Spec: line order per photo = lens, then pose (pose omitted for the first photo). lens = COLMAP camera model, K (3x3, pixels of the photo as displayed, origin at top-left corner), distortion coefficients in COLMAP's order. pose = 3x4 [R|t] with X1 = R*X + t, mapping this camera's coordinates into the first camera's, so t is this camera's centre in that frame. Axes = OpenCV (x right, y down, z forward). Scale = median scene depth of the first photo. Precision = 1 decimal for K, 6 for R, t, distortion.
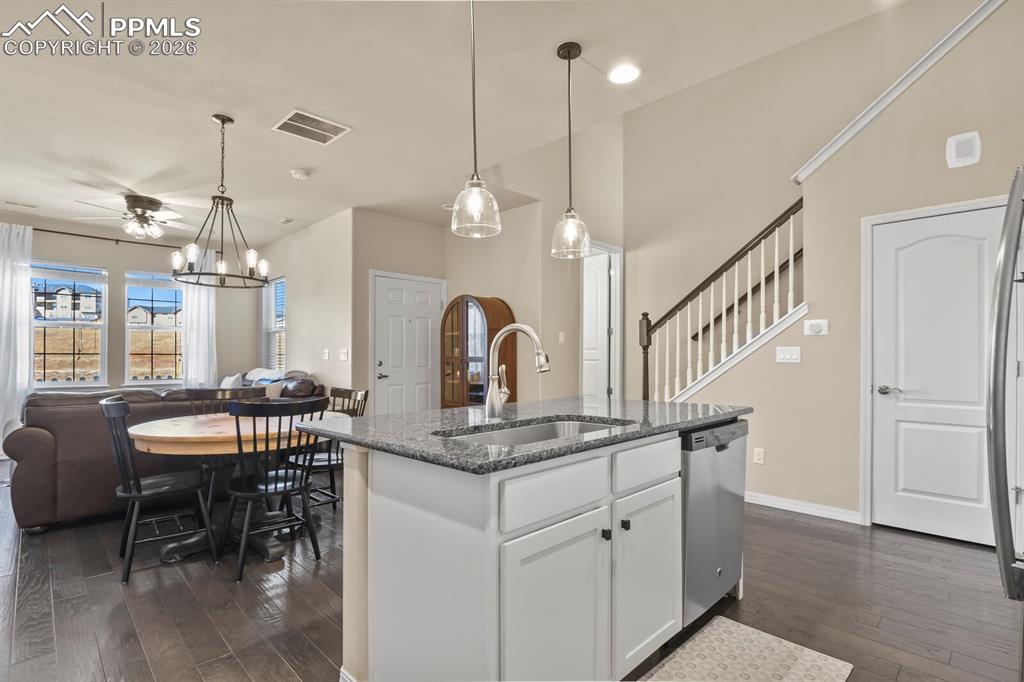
lens RADIAL K [[495.0, 0, 521.1], [0, 495.0, 352.8], [0, 0, 1]] dist [-0.018240, 0.000125]
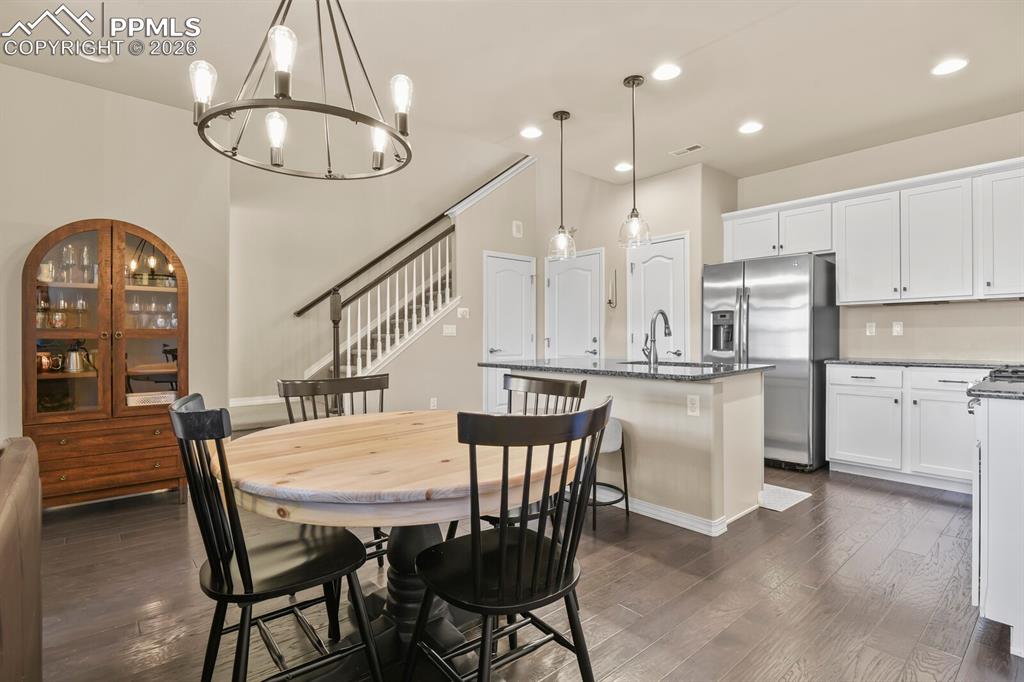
lens RADIAL K [[493.0, 0, 518.0], [0, 493.0, 343.5], [0, 0, 1]] dist [-0.014657, 0.000360]
pose [[0.072498, -0.015868, 0.997242, -0.680063], [-0.004458, 0.999858, 0.016234, 0.013137], [-0.997359, -0.005622, 0.072417, 0.513852]]
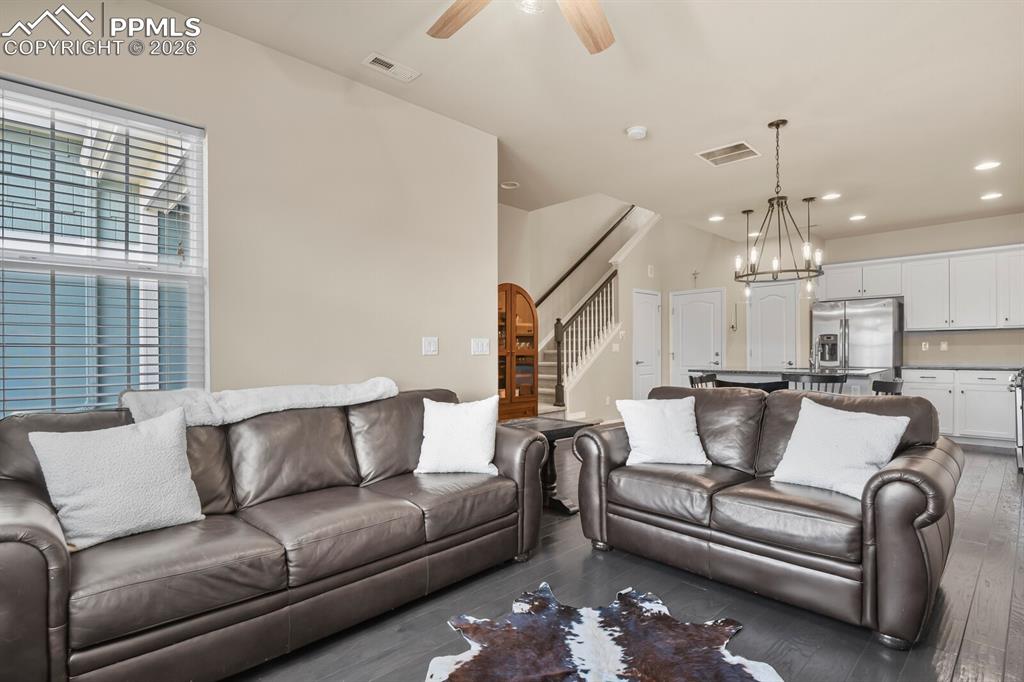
lens RADIAL K [[502.8, 0, 521.0], [0, 502.8, 355.0], [0, 0, 1]] dist [-0.005872, -0.000038]
pose [[0.014893, -0.010509, 0.999834, -1.127541], [-0.000683, 0.999944, 0.010520, 0.008831], [-0.999889, -0.000839, 0.014885, 1.016395]]
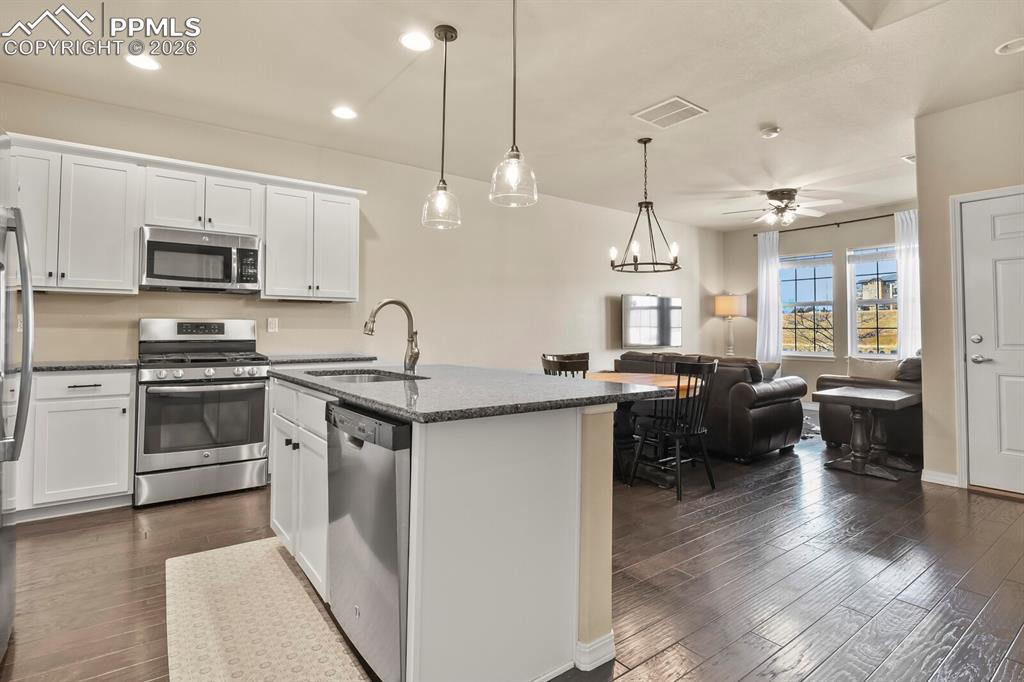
lens RADIAL K [[508.9, 0, 515.5], [0, 508.9, 311.7], [0, 0, 1]] dist [-0.031101, -0.000184]
pose [[-0.152585, -0.039423, -0.987504, 0.470929], [0.002957, 0.999181, -0.040346, 0.011199], [0.988286, -0.009076, -0.152344, 0.568648]]
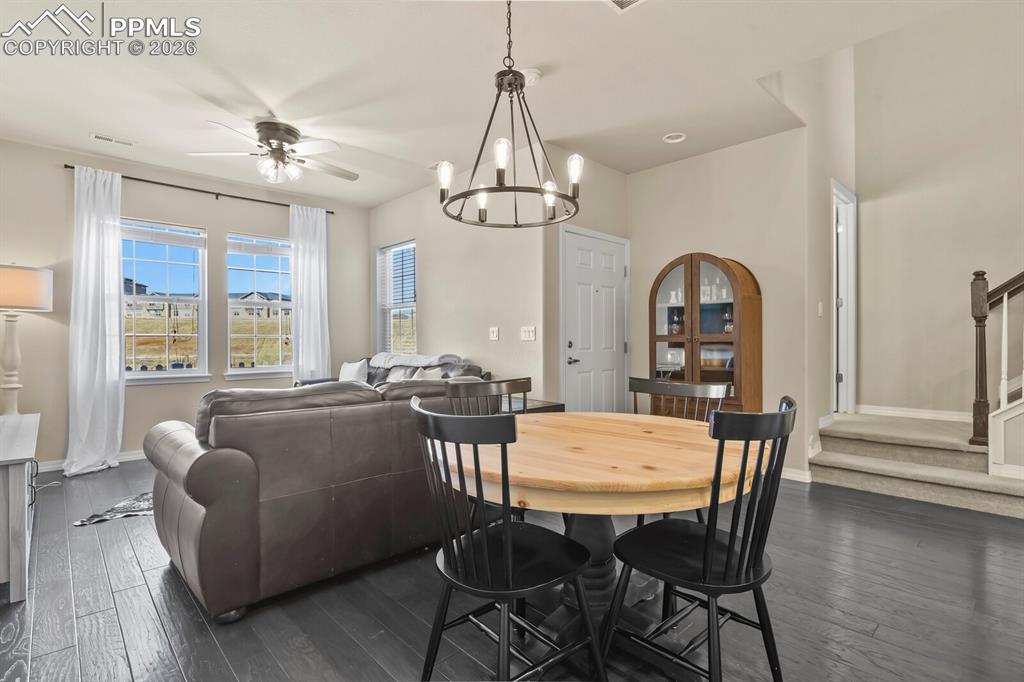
lens RADIAL K [[493.0, 0, 518.0], [0, 493.0, 343.5], [0, 0, 1]] dist [-0.014657, 0.000360]
pose [[0.999712, -0.006297, -0.023151, -0.387233], [0.006578, 0.999905, 0.012093, 0.011097], [0.023072, -0.012241, 0.999659, 0.247352]]
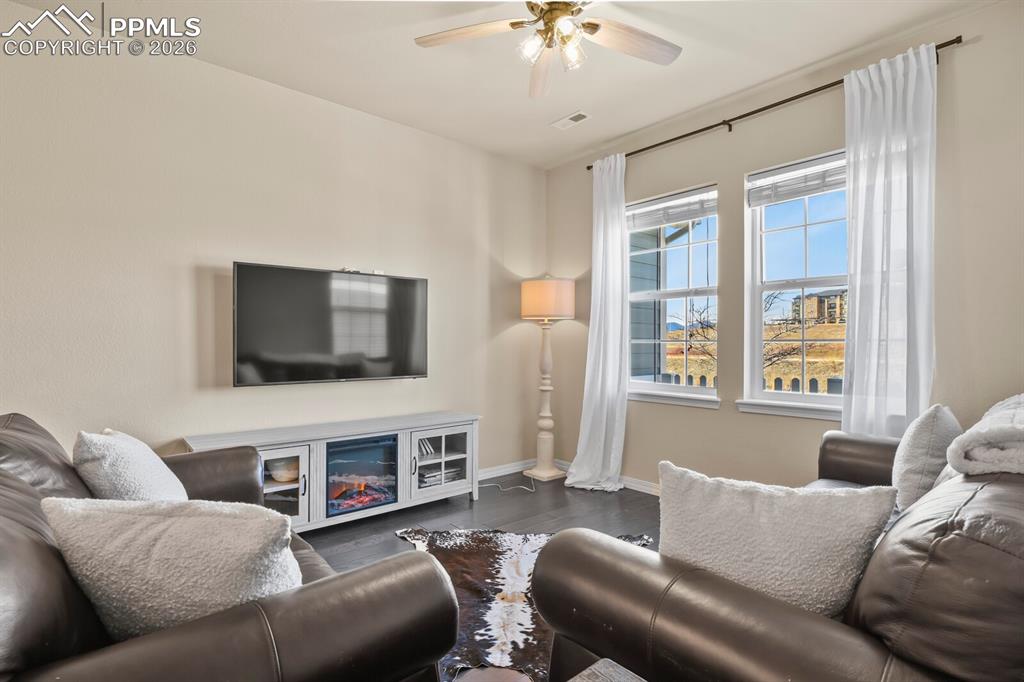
lens RADIAL K [[493.0, 0, 518.0], [0, 493.0, 343.5], [0, 0, 1]] dist [-0.014657, 0.000360]
pose [[-0.071355, -0.003651, -0.997444, -0.351651], [0.003531, 0.999986, -0.003913, 0.008637], [0.997445, -0.003801, -0.071341, 1.003491]]
